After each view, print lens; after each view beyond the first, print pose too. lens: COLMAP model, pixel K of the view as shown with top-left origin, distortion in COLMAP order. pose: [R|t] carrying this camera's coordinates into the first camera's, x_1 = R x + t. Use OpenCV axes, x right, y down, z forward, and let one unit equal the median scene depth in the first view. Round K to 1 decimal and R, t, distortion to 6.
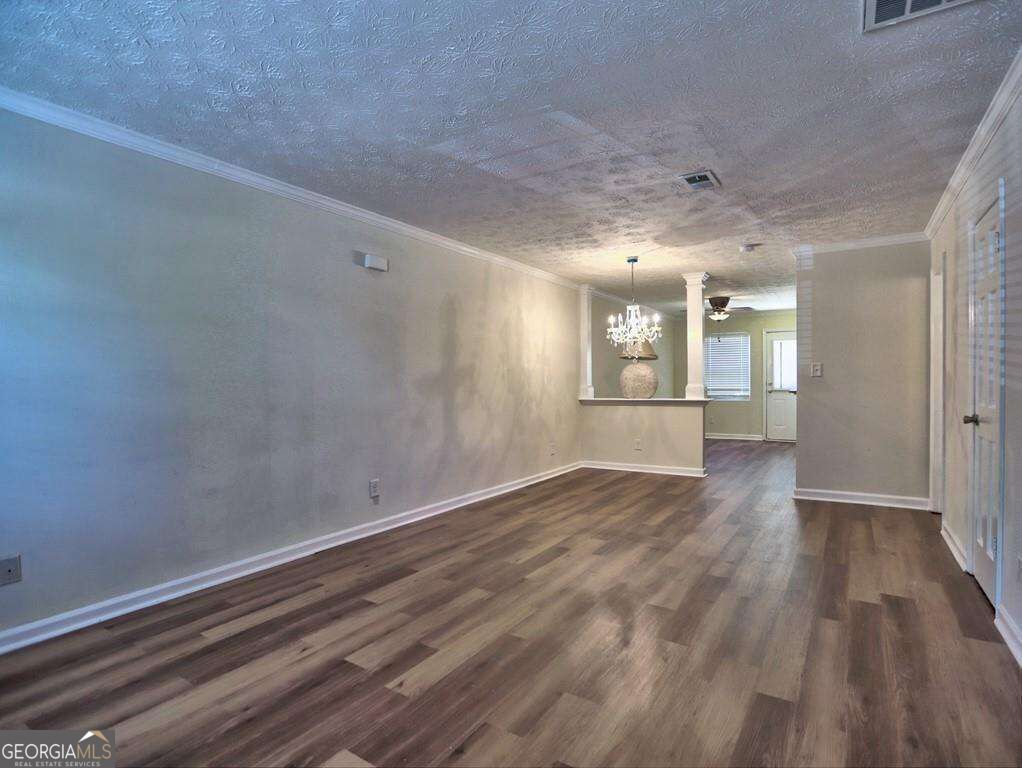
lens RADIAL K [[527.3, 0, 520.3], [0, 527.3, 388.2], [0, 0, 1]] dist [-0.062598, 0.029679]
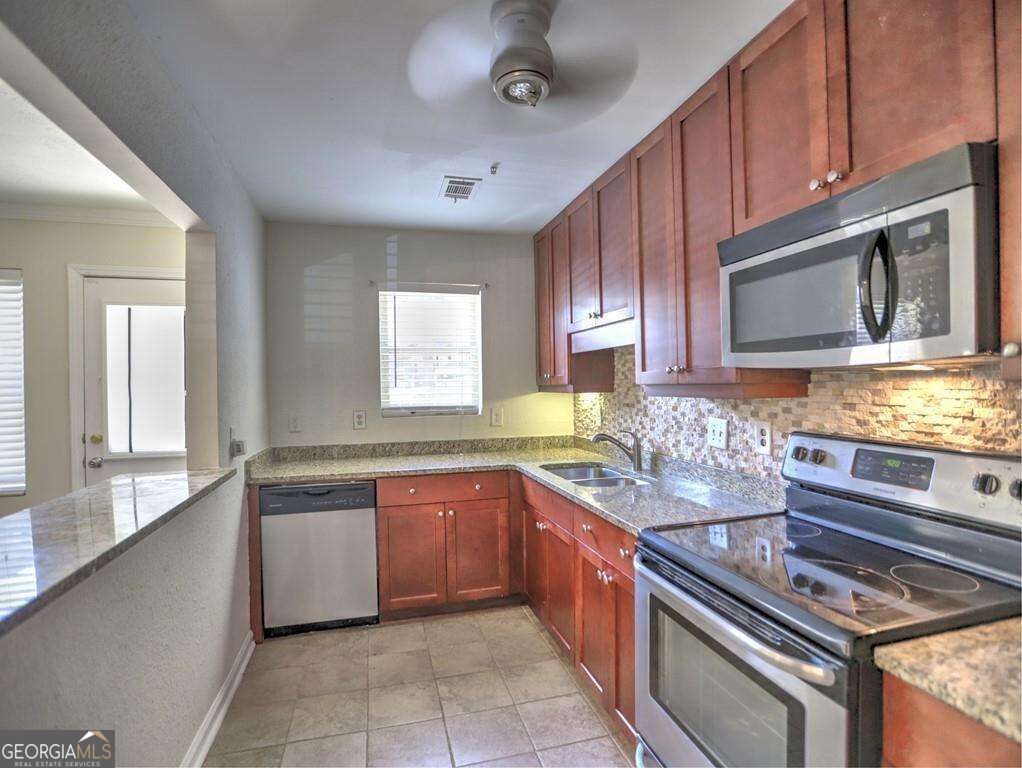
lens RADIAL K [[527.3, 0, 520.3], [0, 527.3, 388.2], [0, 0, 1]] dist [-0.062598, 0.029679]
pose [[0.667643, -0.009906, 0.744416, 0.656030], [0.019101, 0.999810, -0.003827, -0.050271], [-0.744237, 0.016774, 0.667705, 0.938929]]
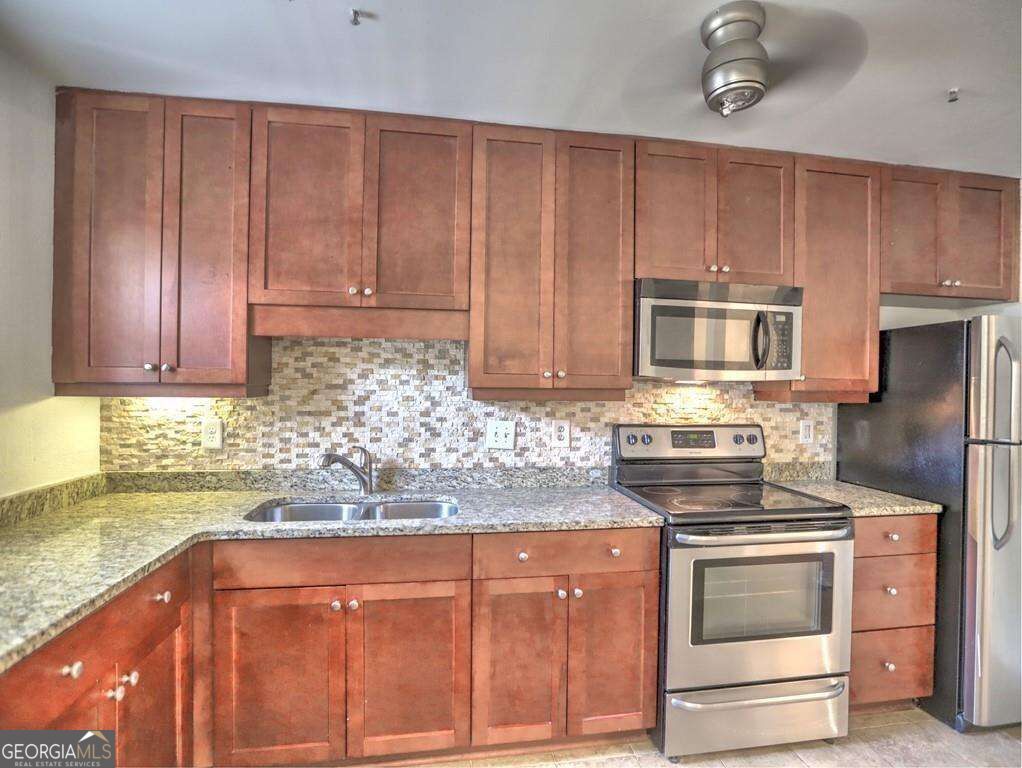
lens RADIAL K [[527.3, 0, 520.3], [0, 527.3, 388.2], [0, 0, 1]] dist [-0.062598, 0.029679]
pose [[-0.663135, -0.006655, 0.748471, 0.719423], [-0.000407, 0.999964, 0.008531, -0.055059], [-0.748500, 0.005352, -0.663113, 1.319622]]
